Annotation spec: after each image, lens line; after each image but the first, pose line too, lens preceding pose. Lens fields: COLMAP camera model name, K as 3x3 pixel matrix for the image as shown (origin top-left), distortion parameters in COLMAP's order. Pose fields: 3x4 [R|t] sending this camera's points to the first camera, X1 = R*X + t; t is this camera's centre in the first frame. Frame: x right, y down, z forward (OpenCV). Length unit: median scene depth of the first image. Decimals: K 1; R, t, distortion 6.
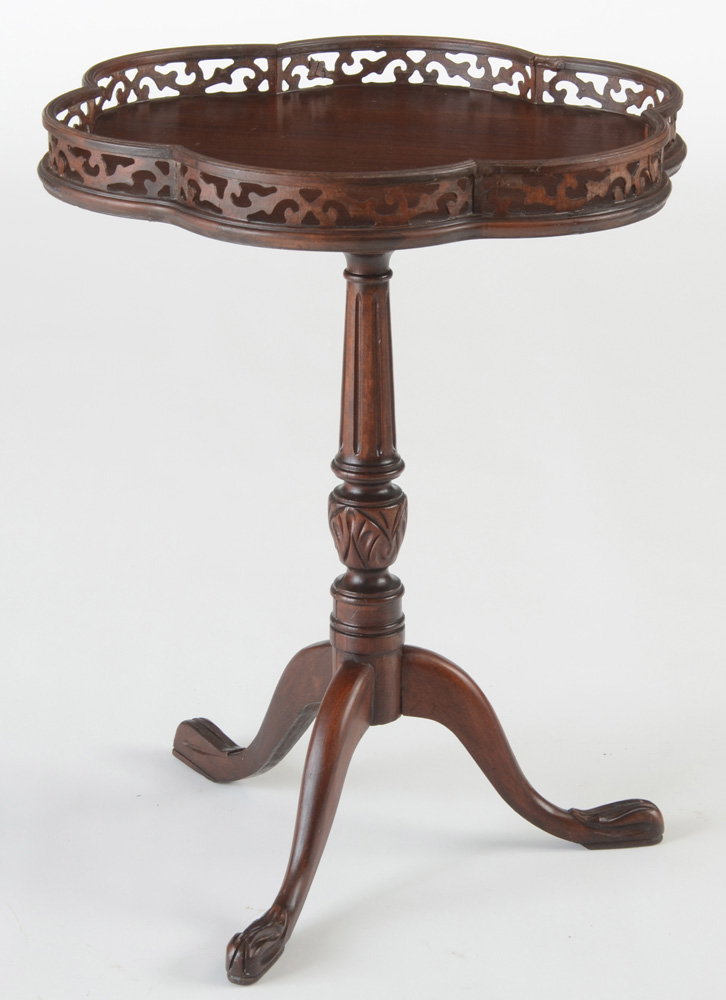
lens RADIAL K [[3664.8, 0, 365.3], [0, 3664.8, 502.2], [0, 0, 1]] dist [0.454235, 0.000000]
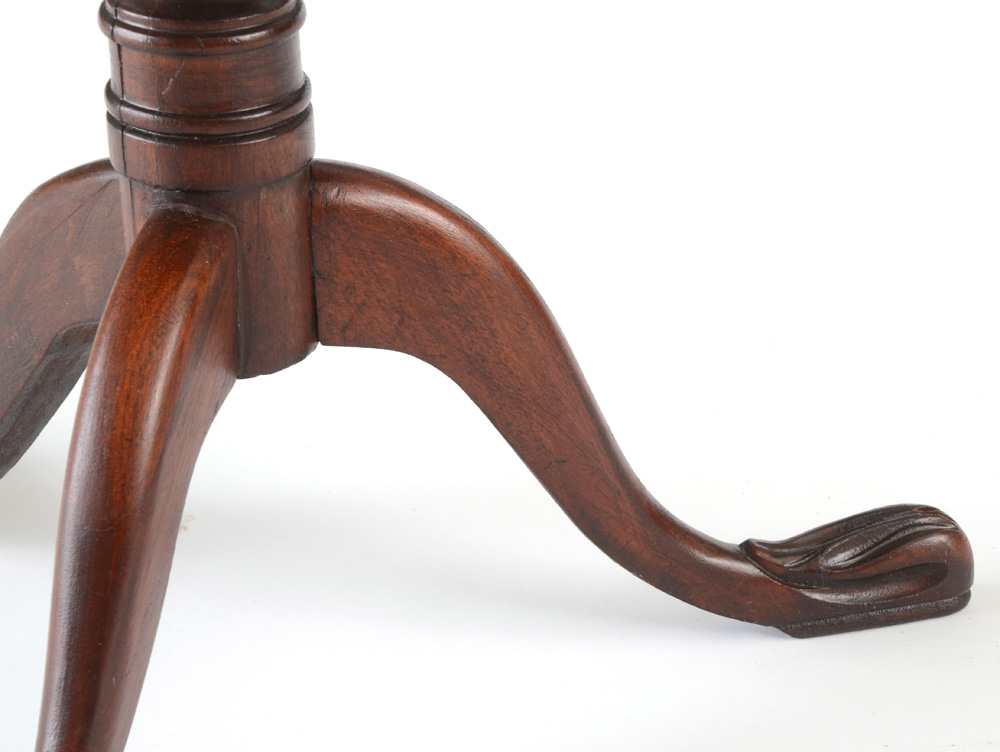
lens RADIAL K [[3607.3, 0, 540.8], [0, 3607.3, 378.7], [0, 0, 1]] dist [0.930019, 0.000000]
pose [[0.993494, -0.066420, 0.092512, -0.002206], [0.057721, 0.993924, 0.093720, 0.027516], [-0.098175, -0.087770, 0.991291, 0.622896]]
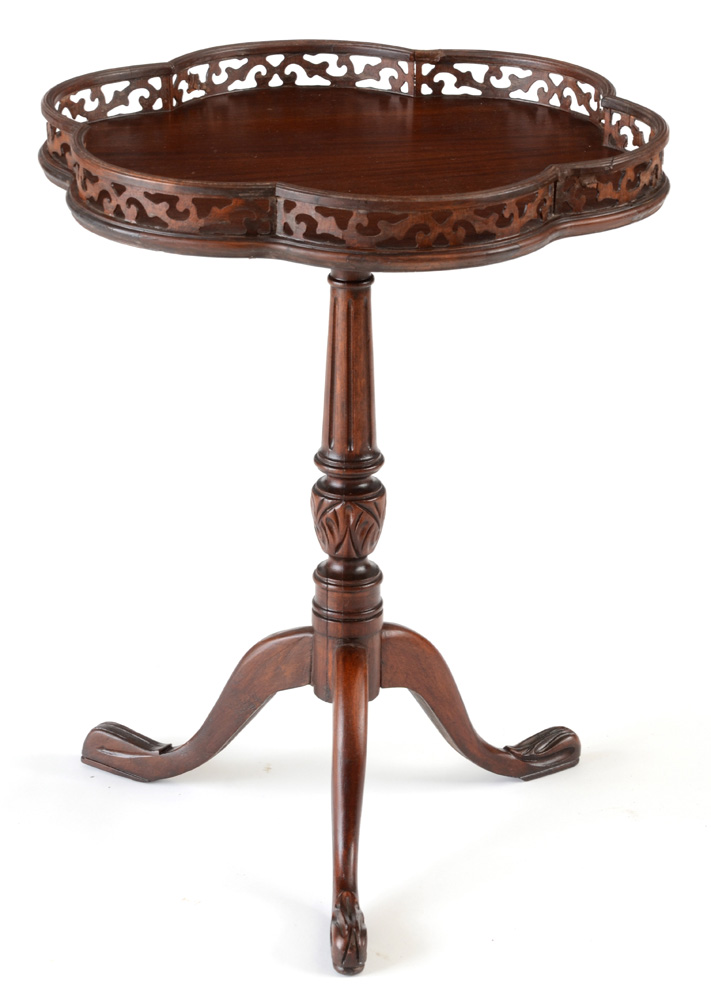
lens RADIAL K [[3386.7, 0, 358.4], [0, 3386.7, 478.2], [0, 0, 1]] dist [0.771547, 0.000000]
pose [[0.907572, -0.143601, 0.394579, -0.372244], [0.127558, 0.989583, 0.066749, -0.067679], [-0.400053, -0.010248, 0.916435, 0.108349]]
